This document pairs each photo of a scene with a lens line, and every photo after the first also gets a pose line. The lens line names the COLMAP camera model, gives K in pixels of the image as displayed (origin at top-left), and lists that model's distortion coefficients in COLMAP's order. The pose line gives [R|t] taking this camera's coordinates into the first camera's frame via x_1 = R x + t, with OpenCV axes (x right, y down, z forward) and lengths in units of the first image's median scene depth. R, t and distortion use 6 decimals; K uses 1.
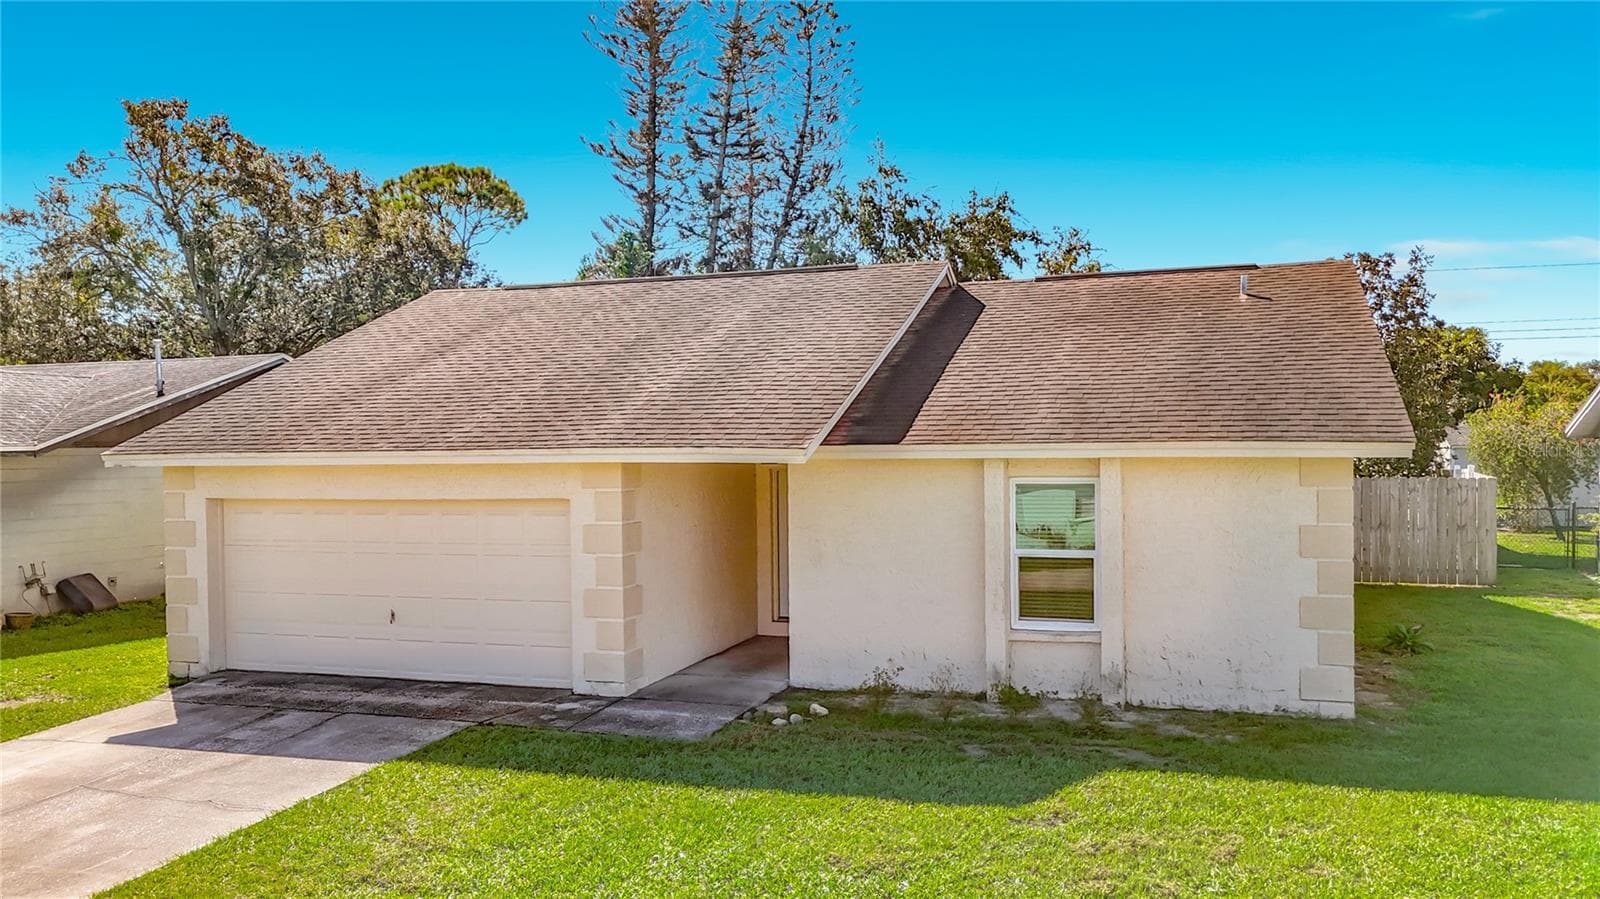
lens RADIAL K [[1196.0, 0, 840.9], [0, 1196.0, 449.3], [0, 0, 1]] dist [-0.002207, -0.003801]
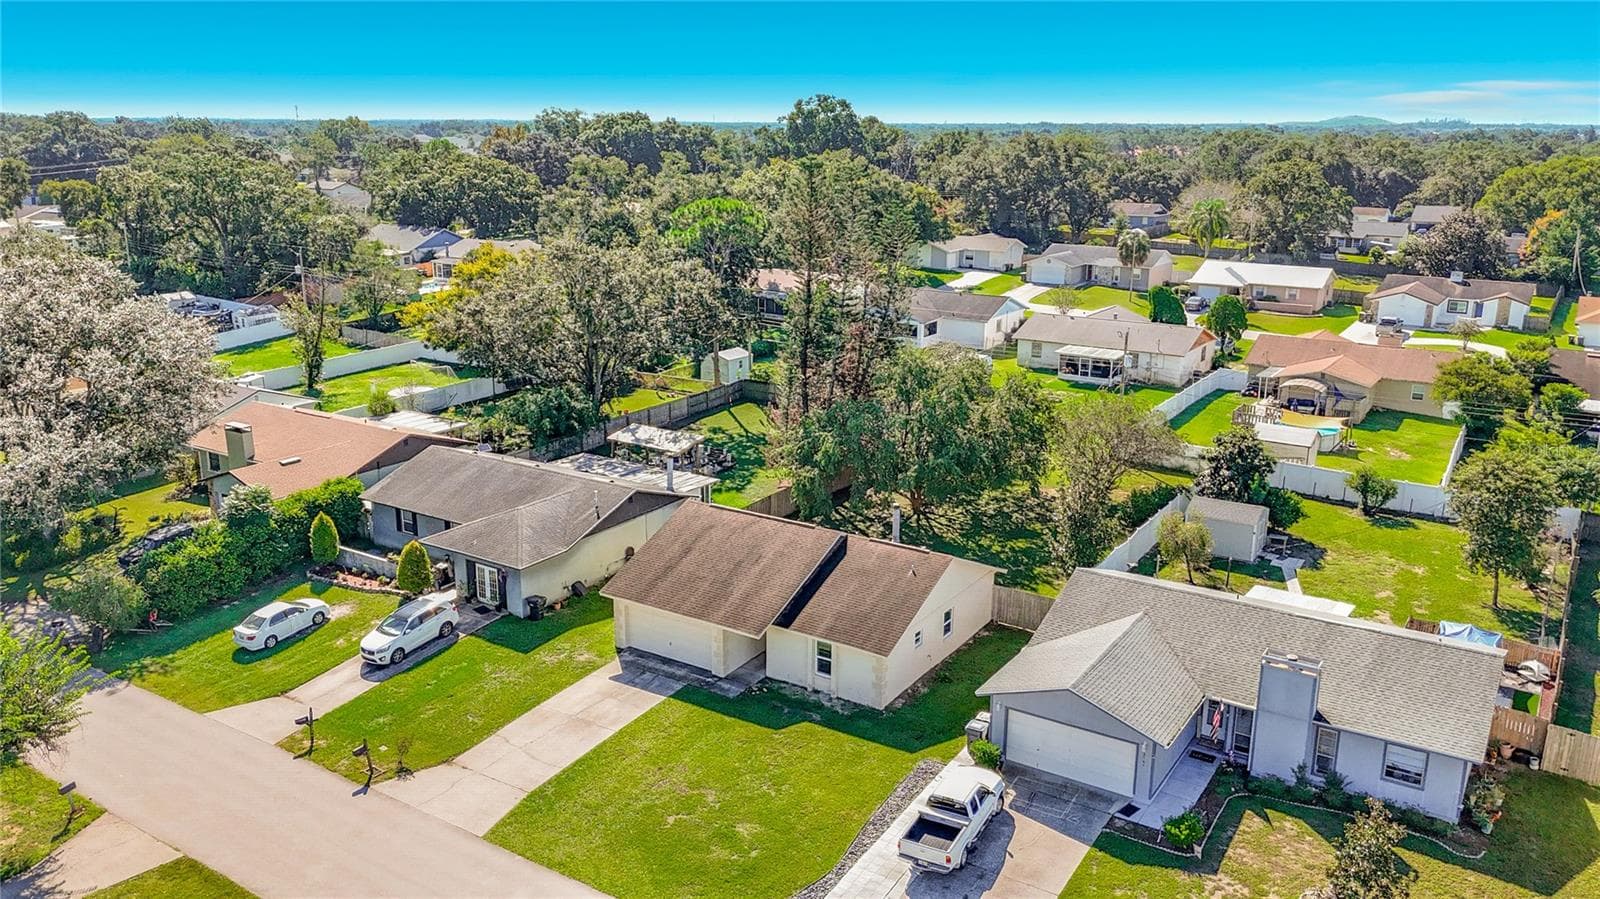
lens RADIAL K [[1196.0, 0, 840.9], [0, 1196.0, 449.3], [0, 0, 1]] dist [-0.002207, -0.003801]
pose [[0.968505, 0.084222, -0.234316, 1.067579], [-0.019772, 0.964098, 0.264808, -1.586612], [0.248207, -0.251835, 0.935400, -2.450059]]
